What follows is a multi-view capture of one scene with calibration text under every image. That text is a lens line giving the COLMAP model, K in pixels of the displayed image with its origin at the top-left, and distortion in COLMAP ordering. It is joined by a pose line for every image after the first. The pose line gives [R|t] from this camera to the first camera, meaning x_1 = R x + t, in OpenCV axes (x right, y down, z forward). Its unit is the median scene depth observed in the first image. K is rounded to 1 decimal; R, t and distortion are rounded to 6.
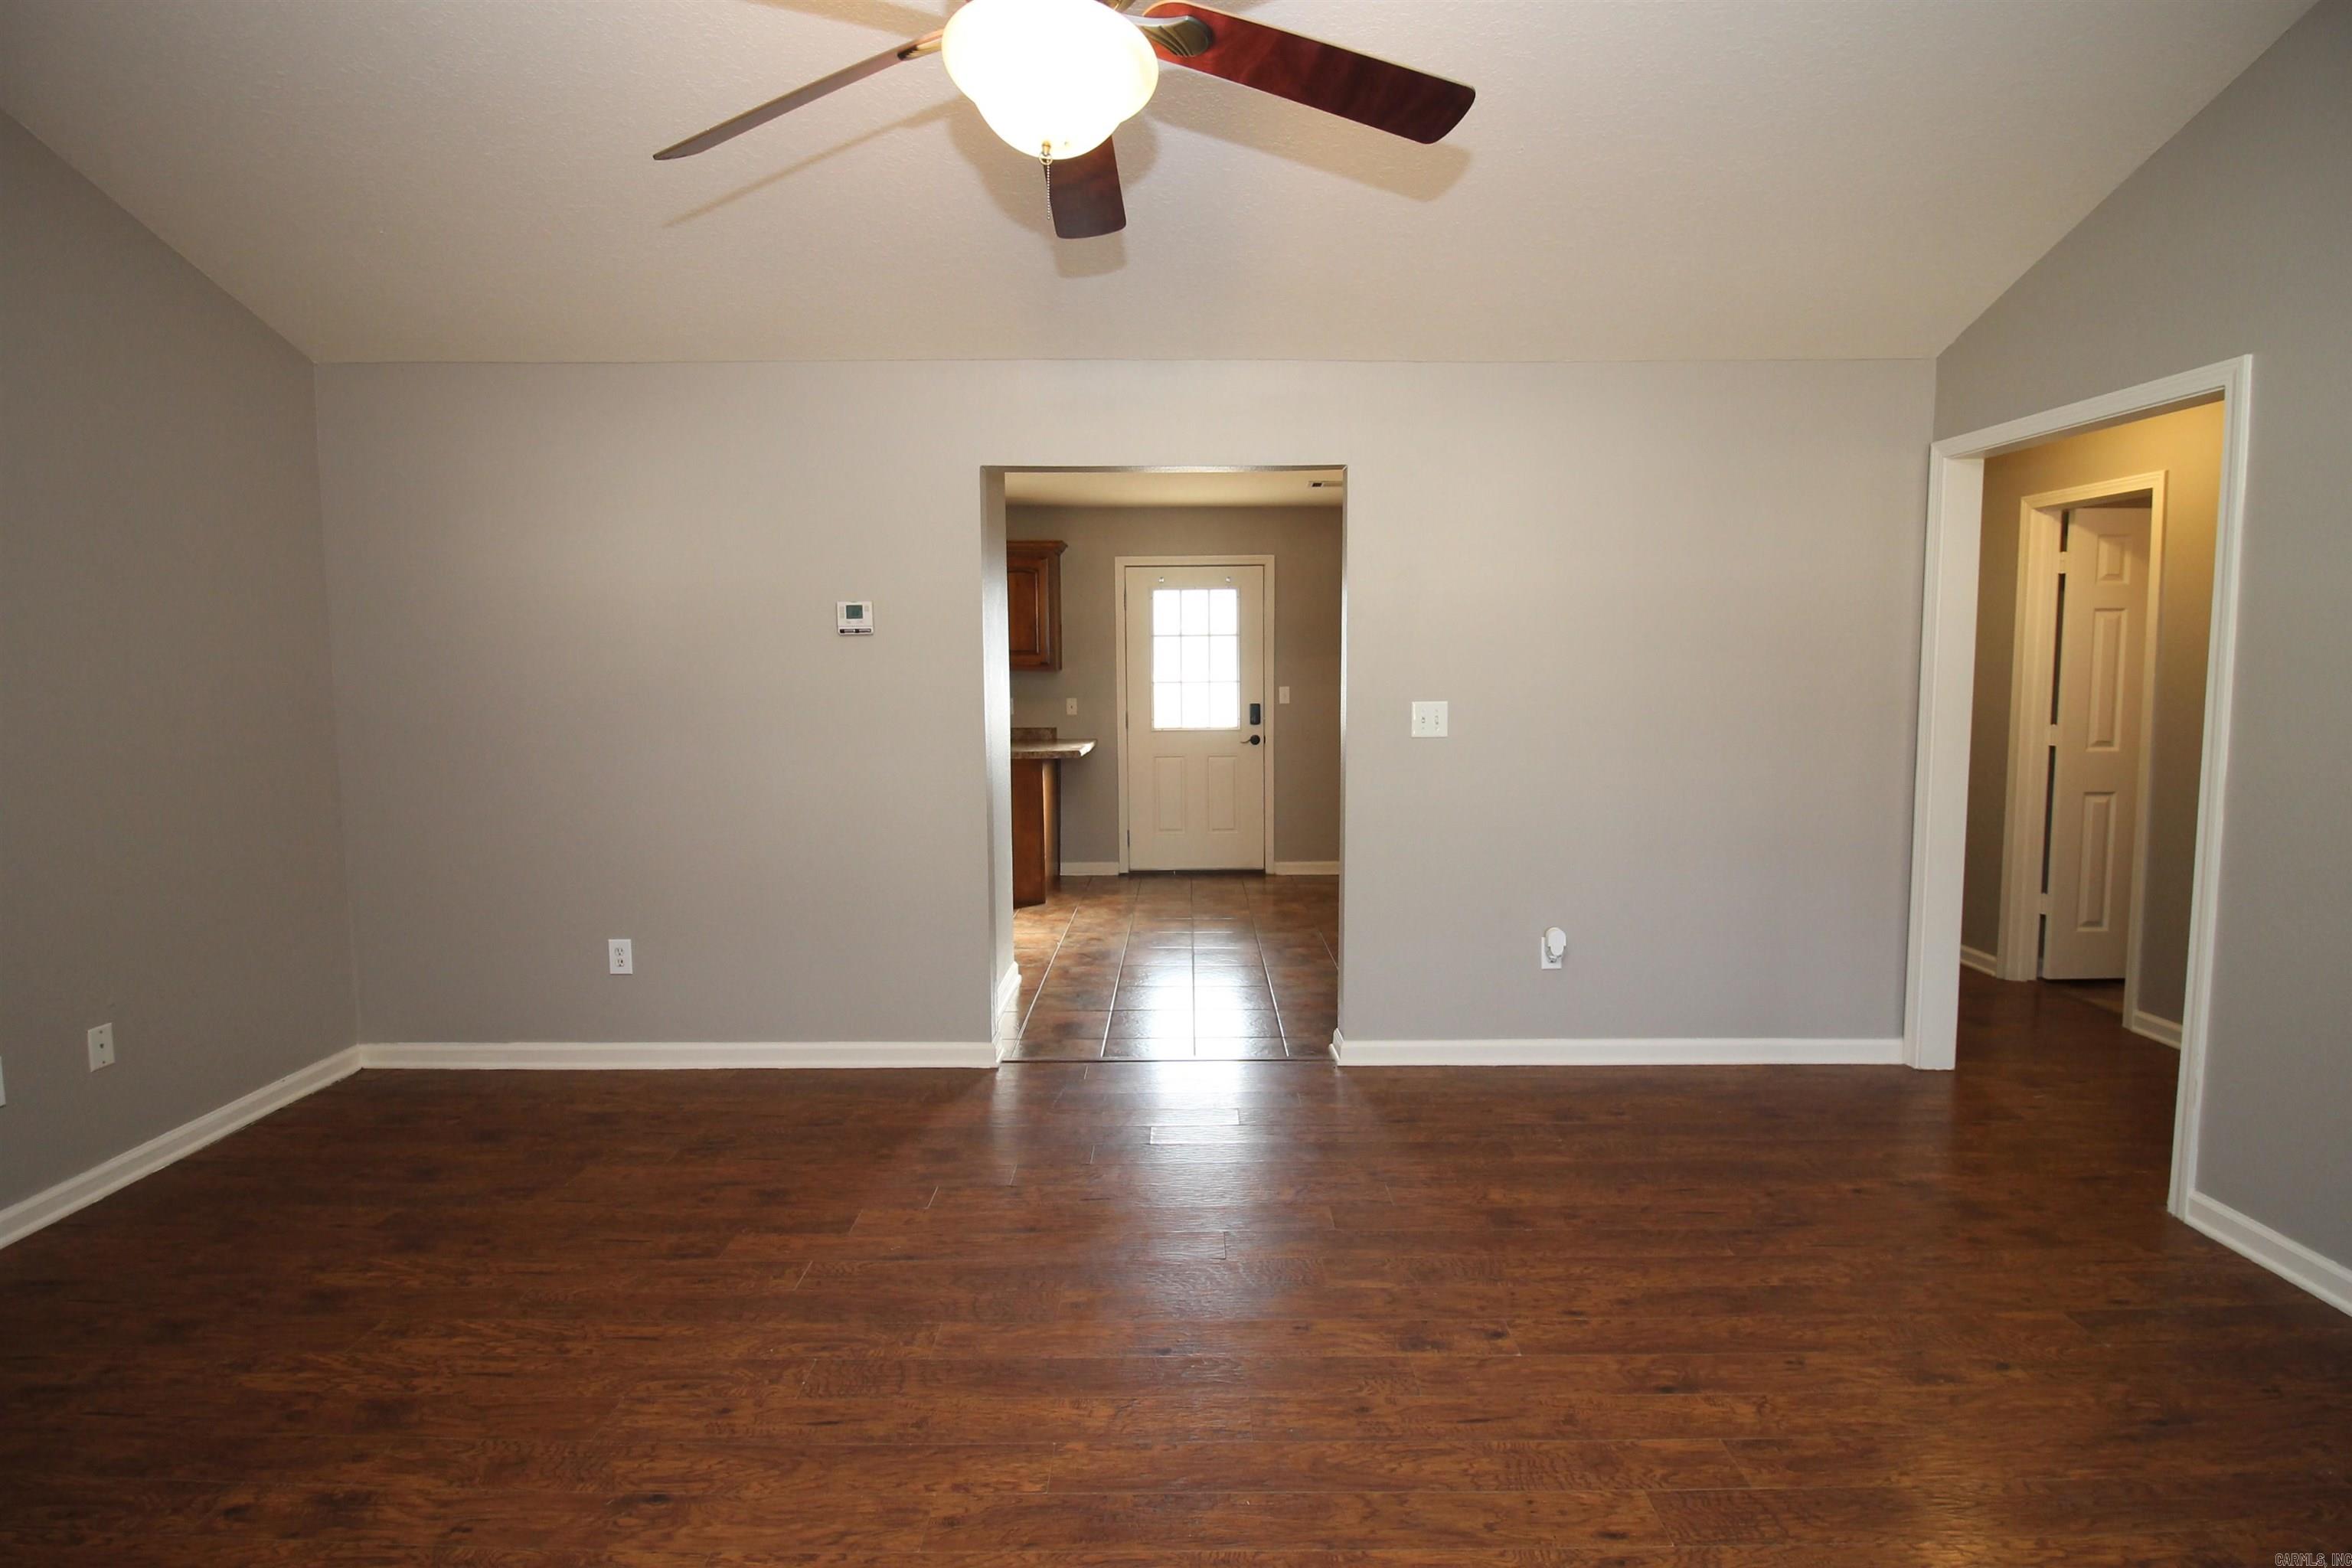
lens RADIAL K [[1195.7, 0, 1175.2], [0, 1195.7, 747.6], [0, 0, 1]] dist [-0.001805, -0.014557]
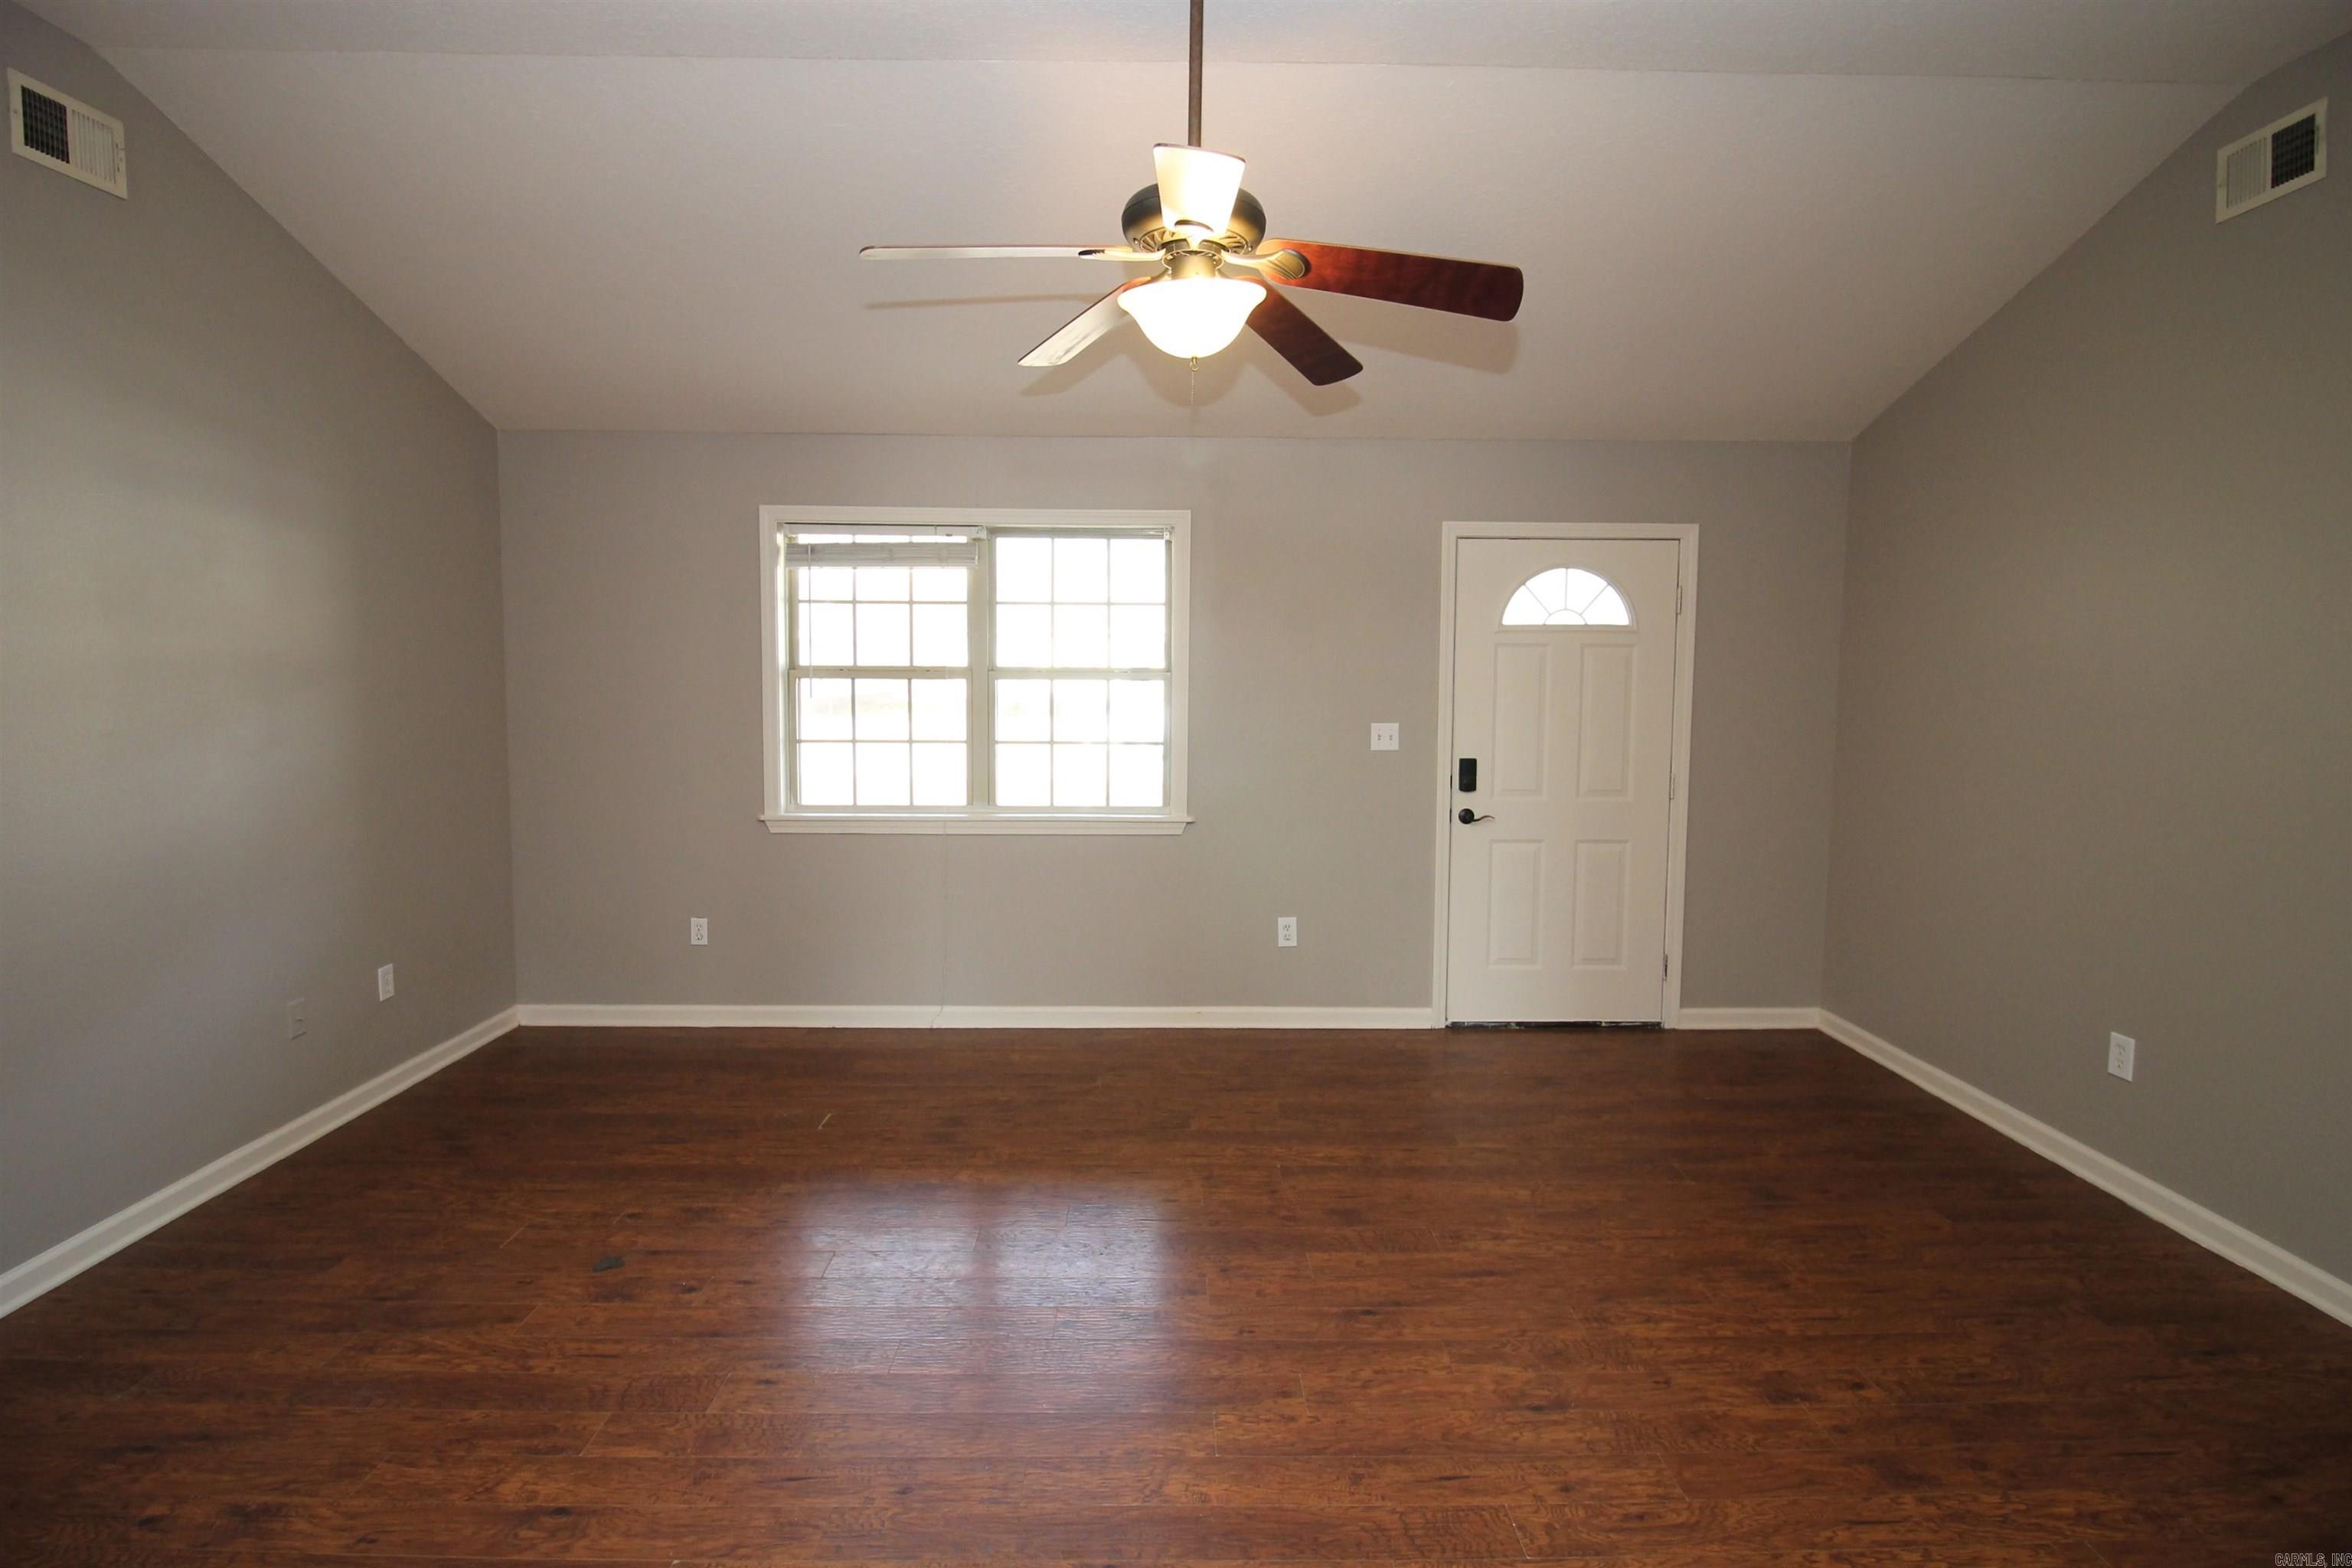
lens RADIAL K [[1195.7, 0, 1175.2], [0, 1195.7, 747.6], [0, 0, 1]] dist [-0.001805, -0.014557]
pose [[-0.999762, -0.002239, -0.021688, -0.040386], [-0.005422, 0.988997, 0.147839, -0.189099], [0.021118, 0.147922, -0.988774, 1.954463]]
